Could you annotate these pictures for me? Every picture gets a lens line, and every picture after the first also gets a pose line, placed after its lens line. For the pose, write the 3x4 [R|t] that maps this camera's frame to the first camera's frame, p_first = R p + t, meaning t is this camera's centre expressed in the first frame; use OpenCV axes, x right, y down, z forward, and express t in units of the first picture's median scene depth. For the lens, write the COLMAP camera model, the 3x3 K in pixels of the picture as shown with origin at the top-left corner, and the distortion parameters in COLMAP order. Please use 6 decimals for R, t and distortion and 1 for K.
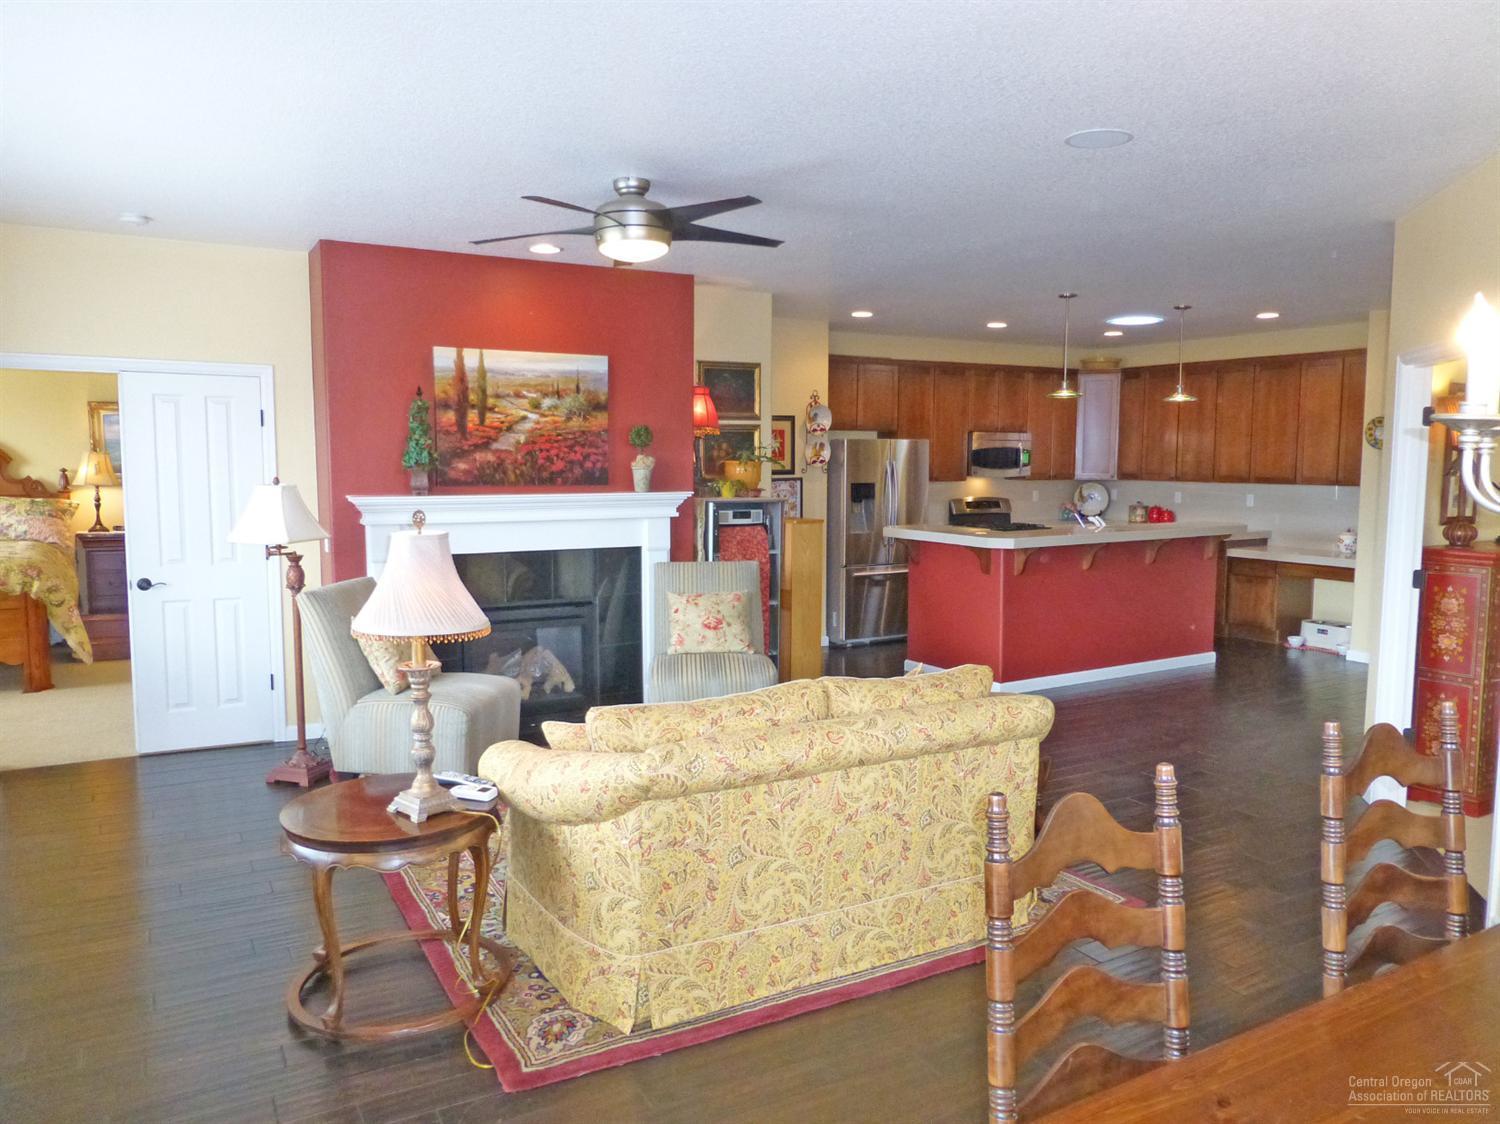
lens RADIAL K [[1083.7, 0, 749.7], [0, 1083.7, 561.4], [0, 0, 1]] dist [-0.037032, 0.012466]
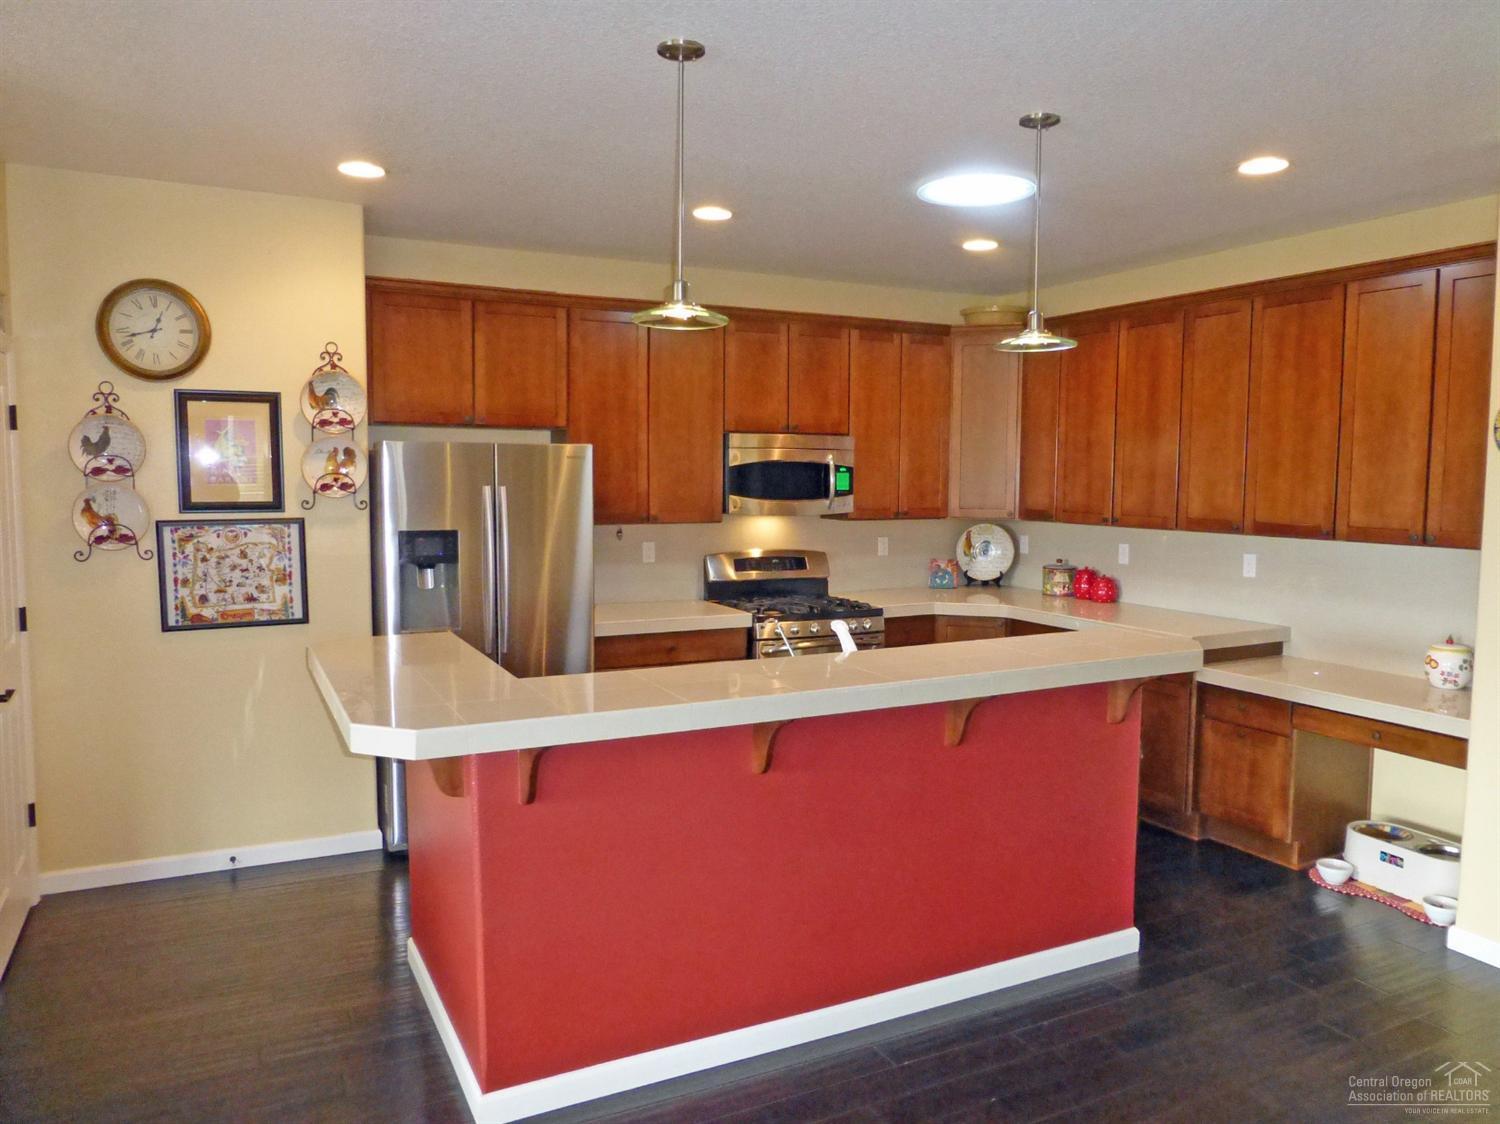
lens RADIAL K [[1083.7, 0, 749.5], [0, 1083.7, 560.4], [0, 0, 1]] dist [-0.037032, 0.012466]
pose [[0.998684, 0.011739, -0.049933, 0.293581], [-0.012660, 0.999755, -0.018172, -0.055068], [0.049707, 0.018780, 0.998587, 0.551601]]
